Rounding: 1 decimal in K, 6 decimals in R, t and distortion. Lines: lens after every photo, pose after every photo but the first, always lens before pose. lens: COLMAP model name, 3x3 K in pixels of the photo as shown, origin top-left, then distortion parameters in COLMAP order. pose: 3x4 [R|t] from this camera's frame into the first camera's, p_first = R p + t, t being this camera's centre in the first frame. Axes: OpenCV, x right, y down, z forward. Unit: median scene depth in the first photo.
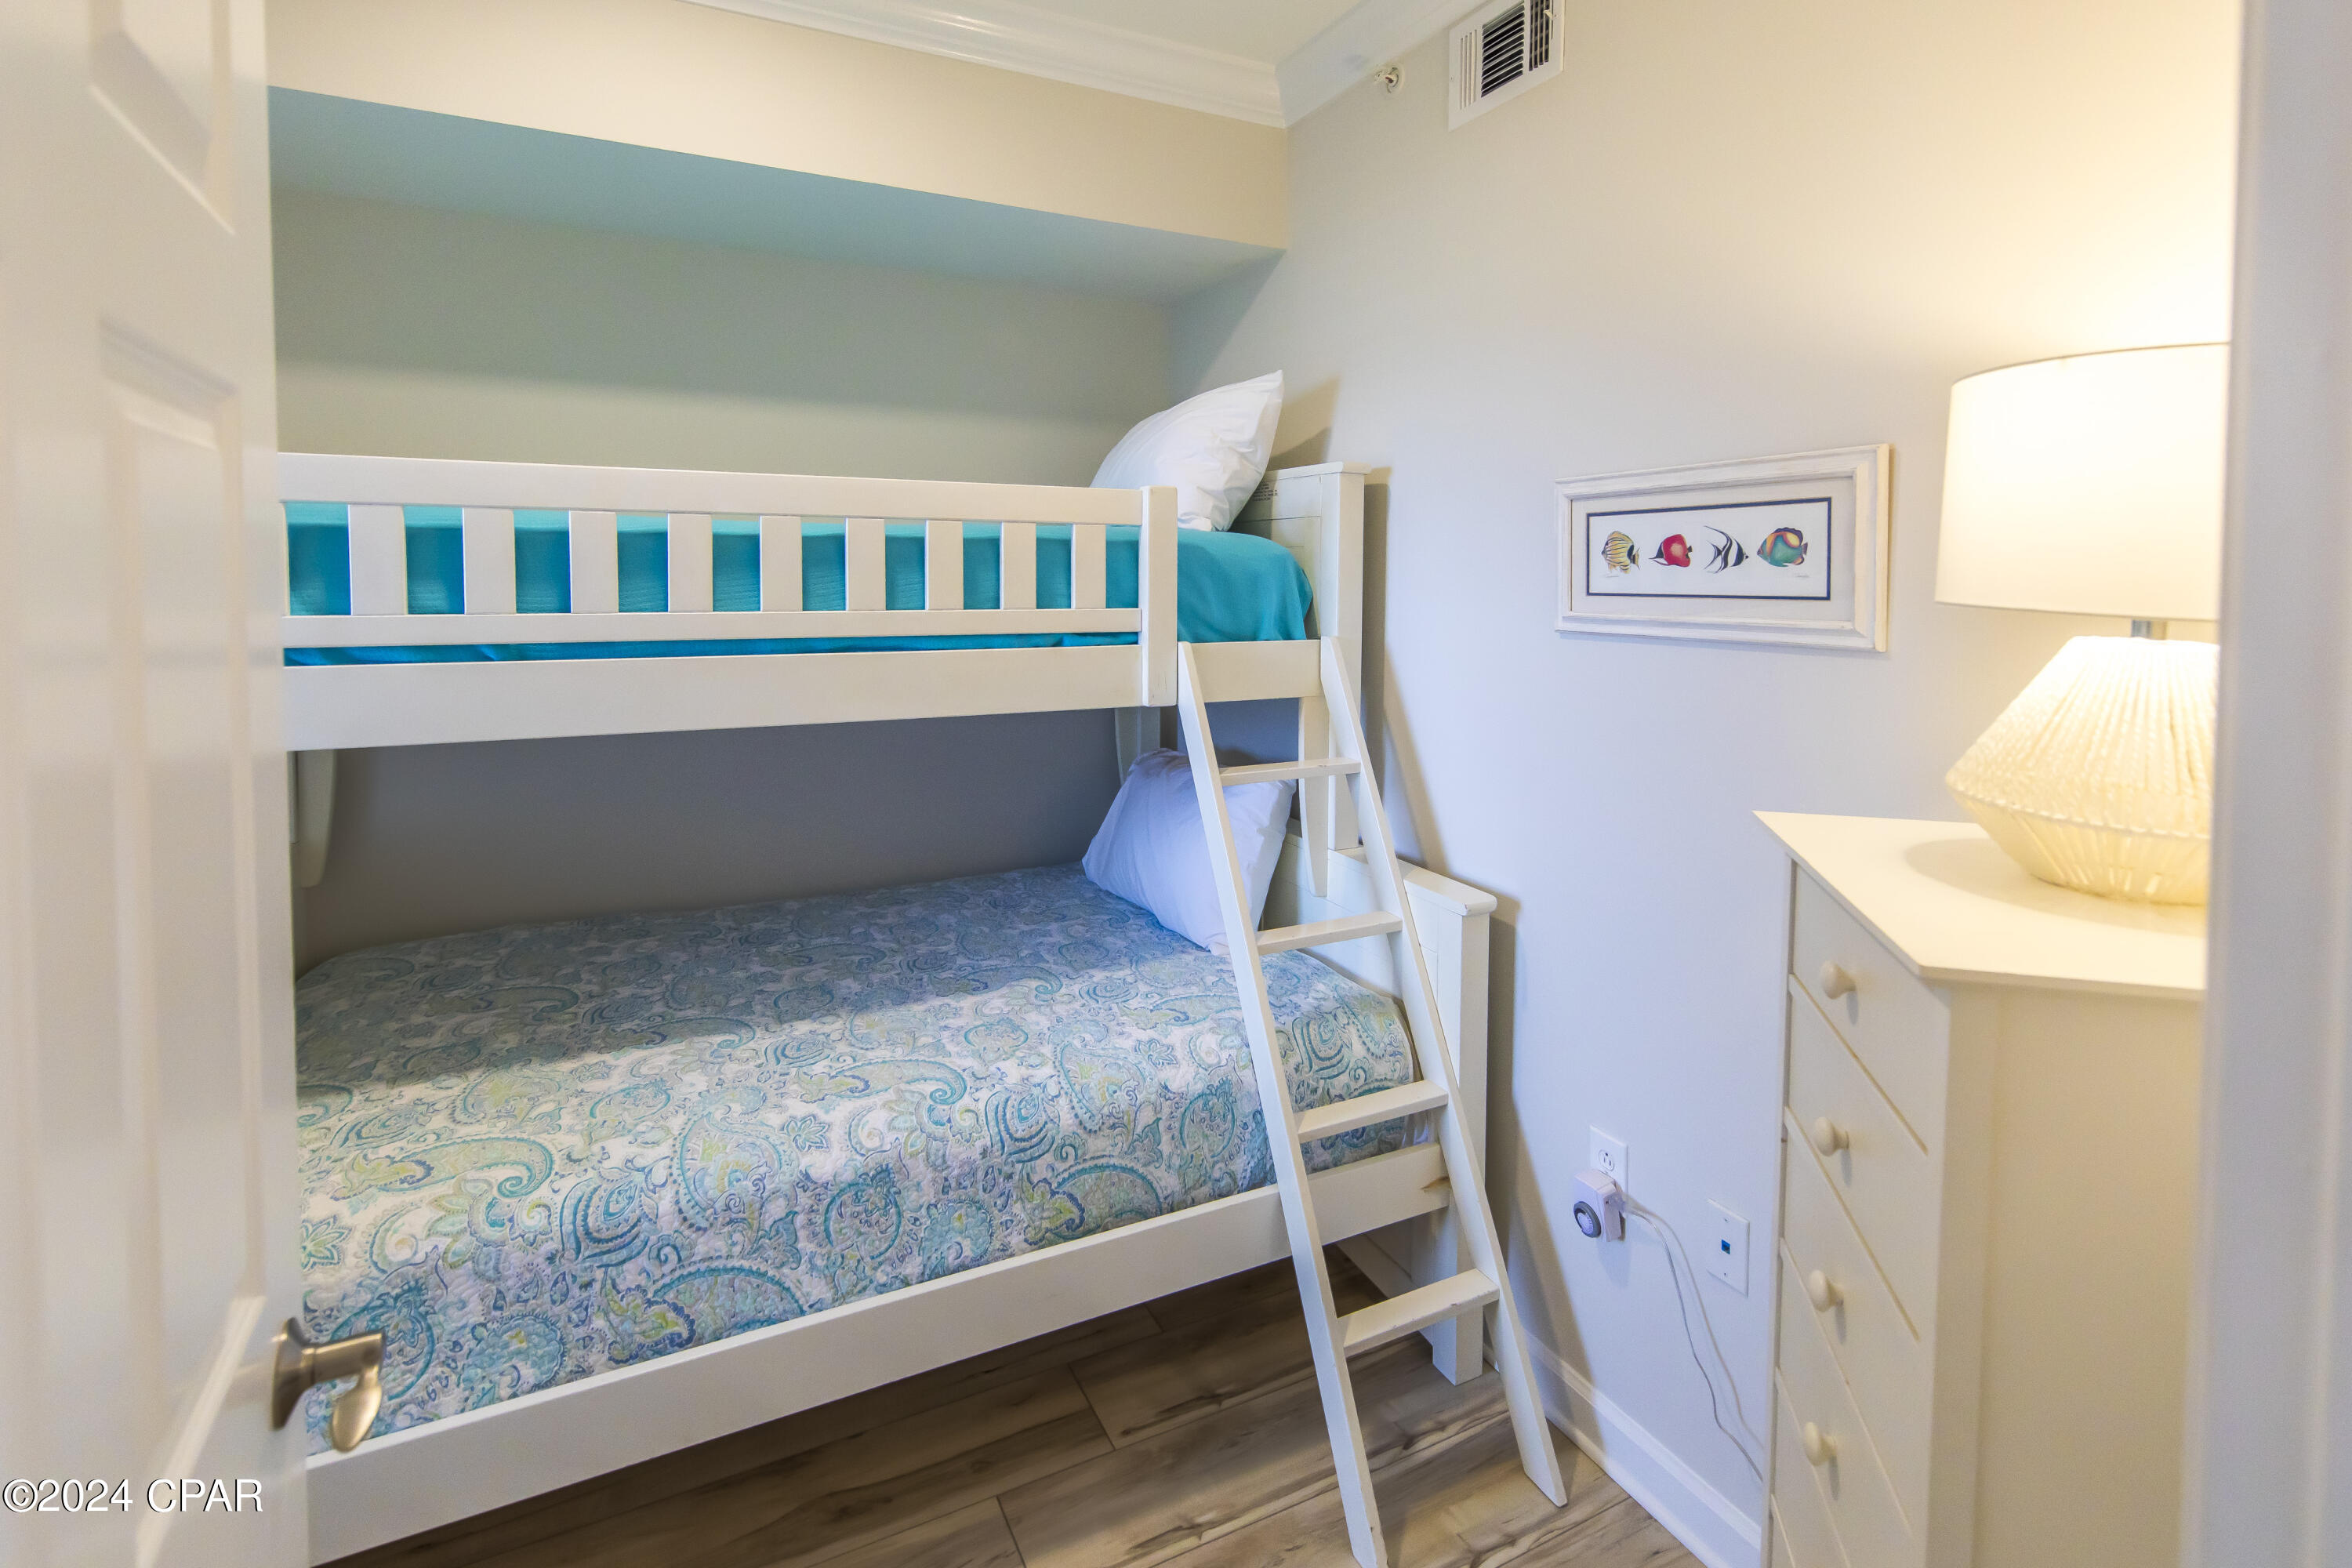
lens RADIAL K [[1126.9, 0, 1192.5], [0, 1126.9, 694.3], [0, 0, 1]] dist [0.000627, -0.000062]
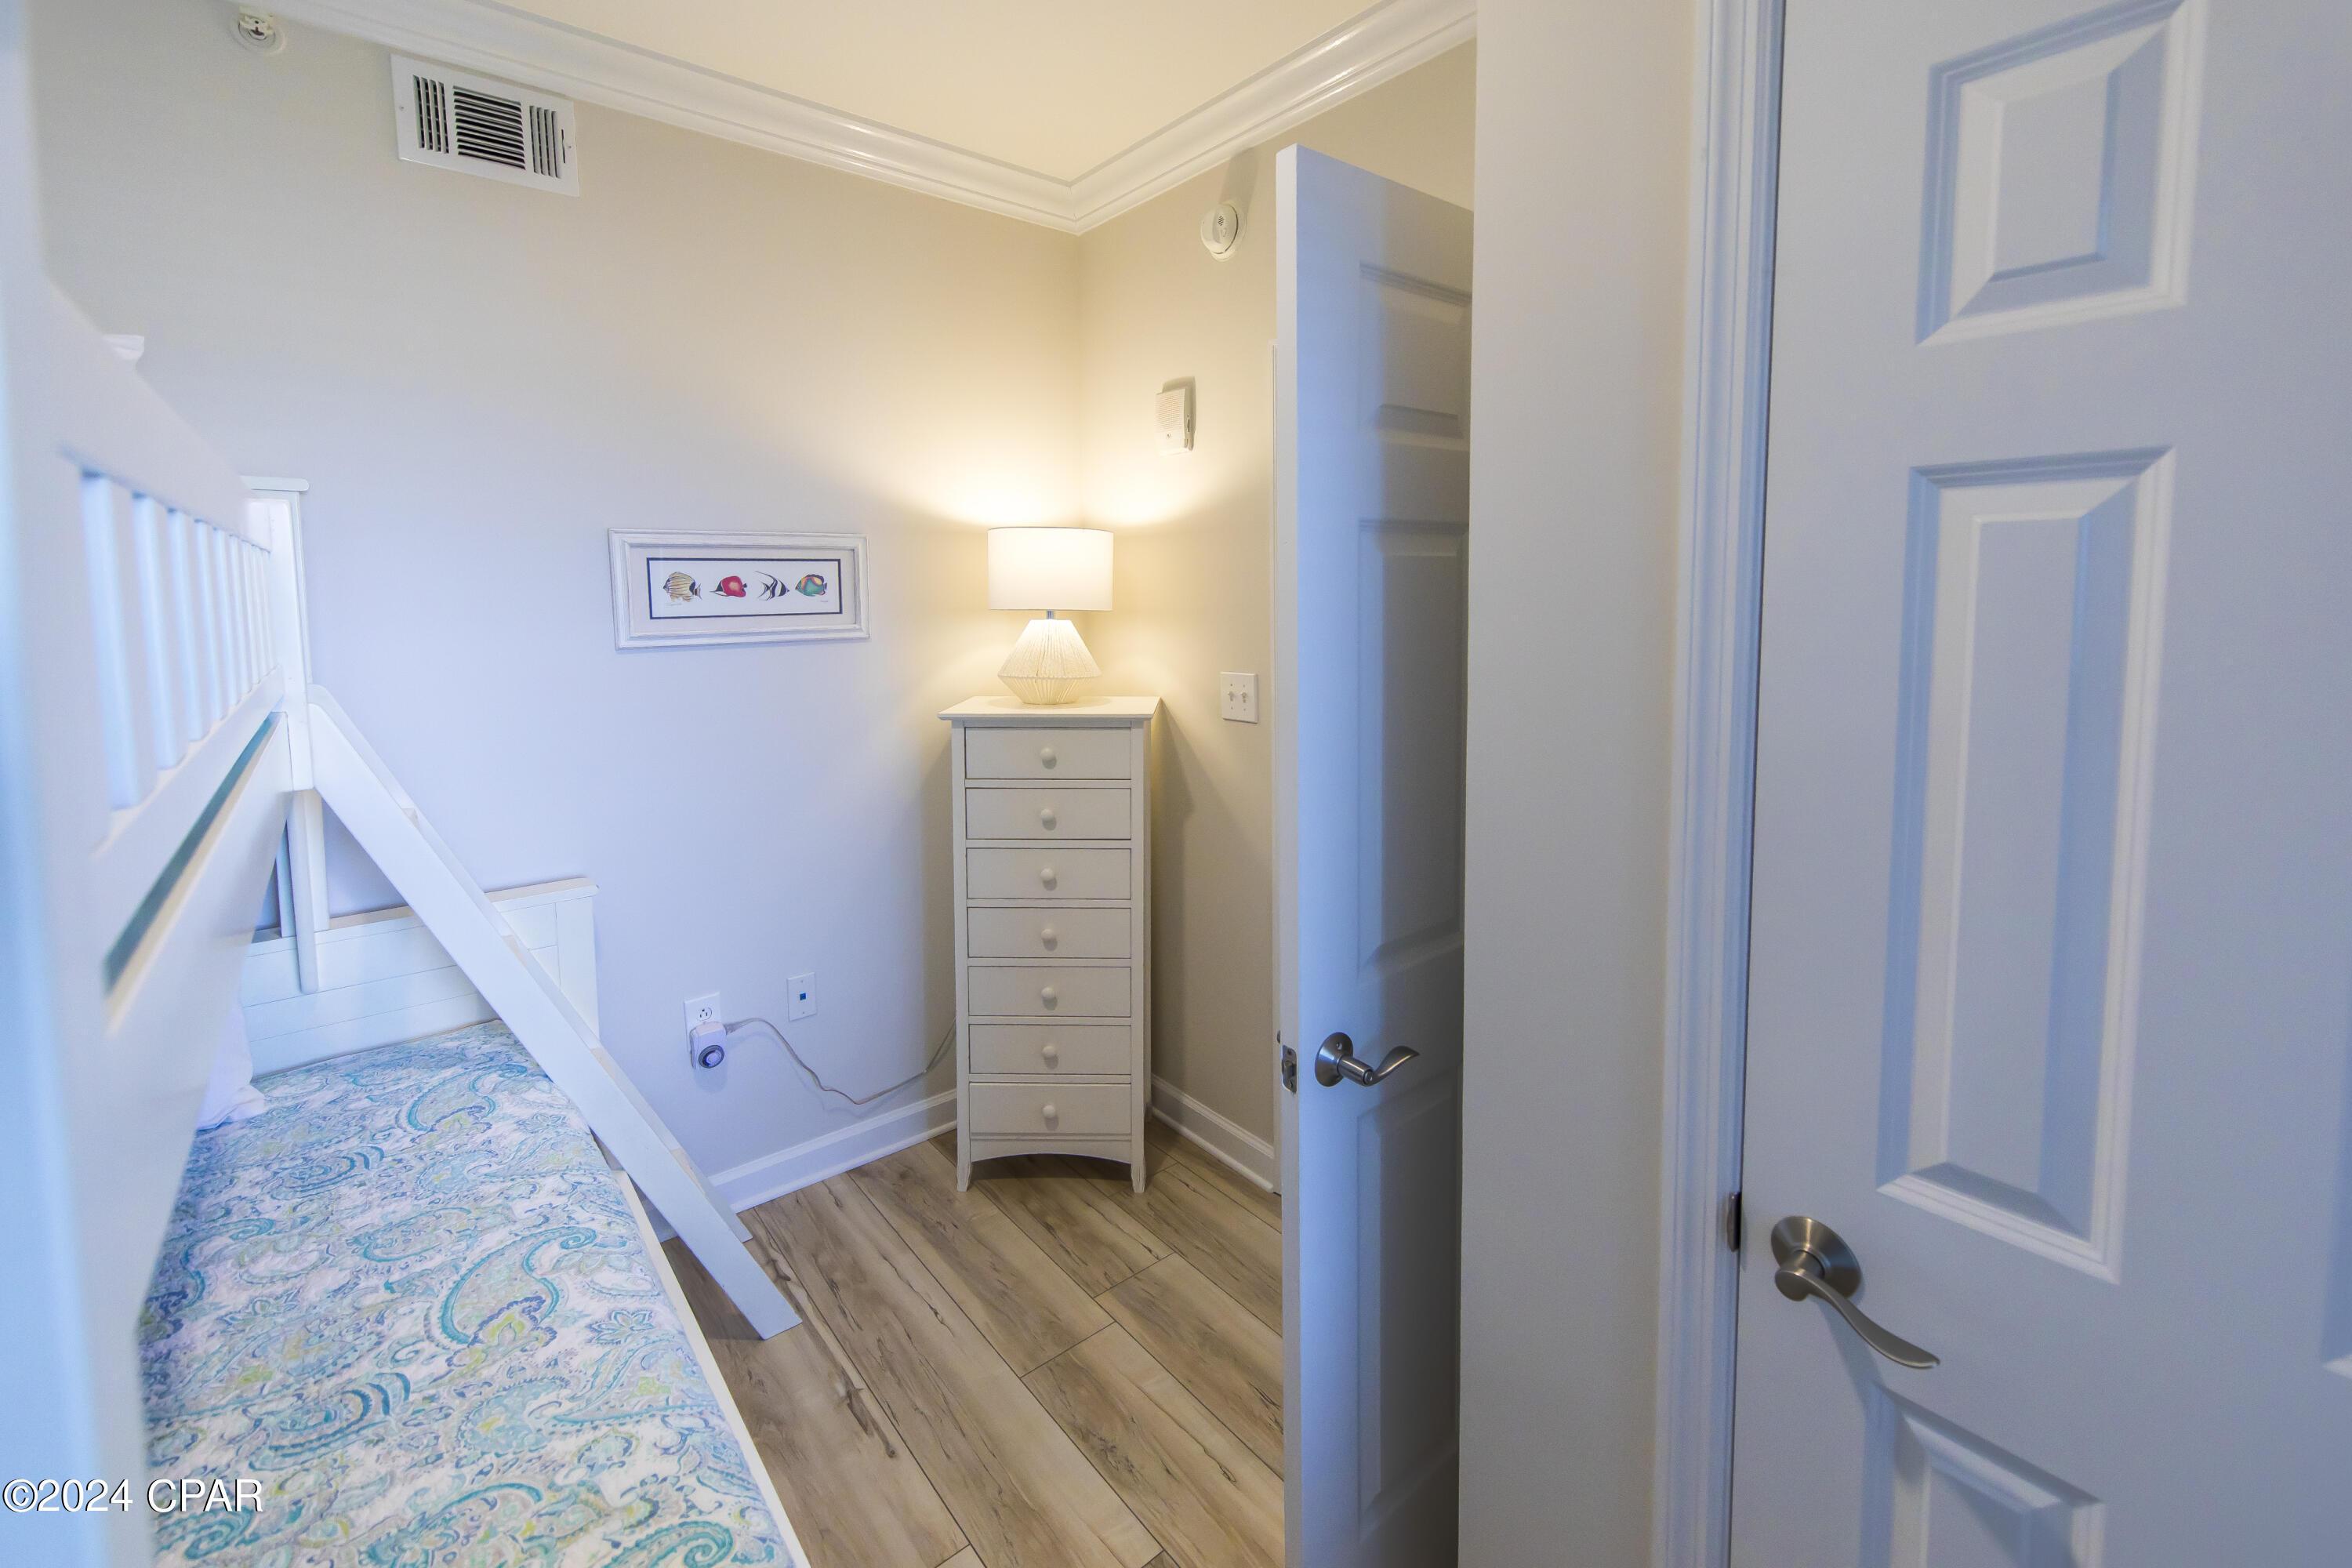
lens RADIAL K [[986.5, 0, 1176.0], [0, 986.5, 784.0], [0, 0, 1]] dist [0.002181, 0.000360]
pose [[-0.220310, -0.201720, 0.954344, -1.000917], [0.107184, 0.967452, 0.229234, -0.104760], [-0.969523, 0.152793, -0.191518, 0.673484]]
